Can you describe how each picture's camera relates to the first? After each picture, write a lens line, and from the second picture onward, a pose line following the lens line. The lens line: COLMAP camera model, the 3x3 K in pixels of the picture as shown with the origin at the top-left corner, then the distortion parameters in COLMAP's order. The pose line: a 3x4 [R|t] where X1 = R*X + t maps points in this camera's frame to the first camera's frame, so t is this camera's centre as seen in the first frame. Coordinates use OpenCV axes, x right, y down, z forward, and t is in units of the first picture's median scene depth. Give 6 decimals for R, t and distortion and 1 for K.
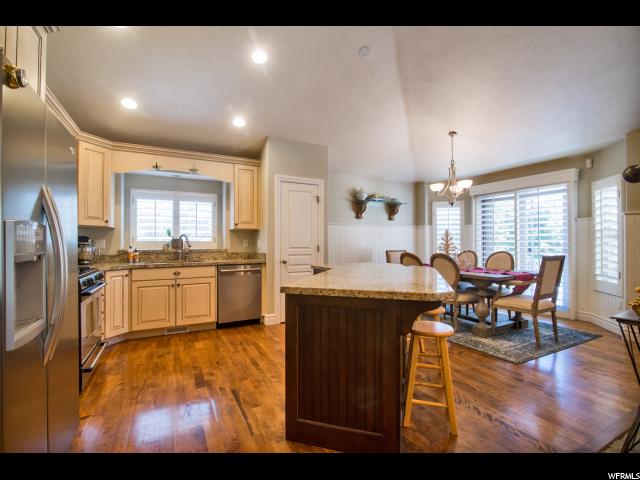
lens RADIAL K [[295.7, 0, 320.7], [0, 295.7, 241.0], [0, 0, 1]] dist [-0.016254, -0.000519]
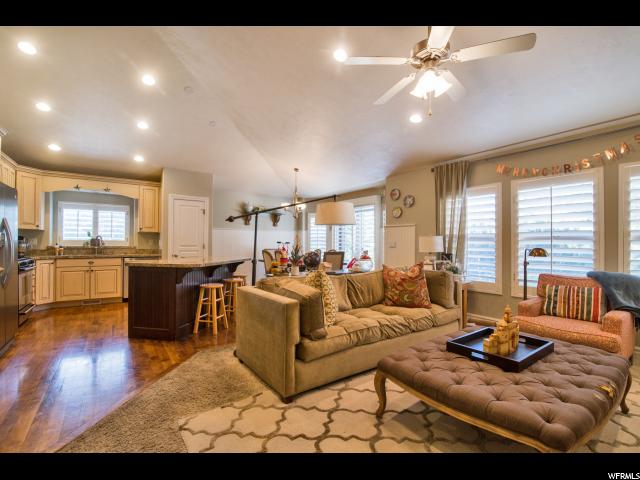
lens RADIAL K [[295.7, 0, 320.6], [0, 295.7, 242.7], [0, 0, 1]] dist [-0.016254, -0.000519]
pose [[0.991777, 0.010356, 0.127561, 0.407218], [-0.010910, 0.999934, 0.003647, -0.004349], [-0.127514, -0.005009, 0.991824, -0.520231]]
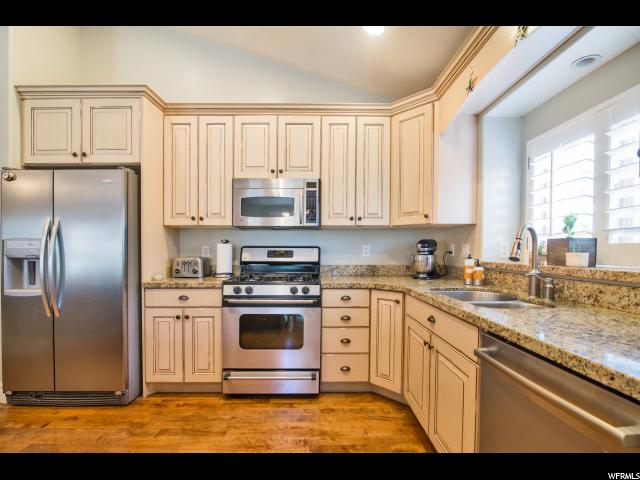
lens RADIAL K [[295.7, 0, 320.2], [0, 295.7, 244.1], [0, 0, 1]] dist [-0.016254, -0.000519]
pose [[-0.441866, -0.000476, -0.897081, -0.030863], [0.008046, 0.999958, -0.004494, -0.001465], [0.897045, -0.009204, -0.441843, 0.957484]]
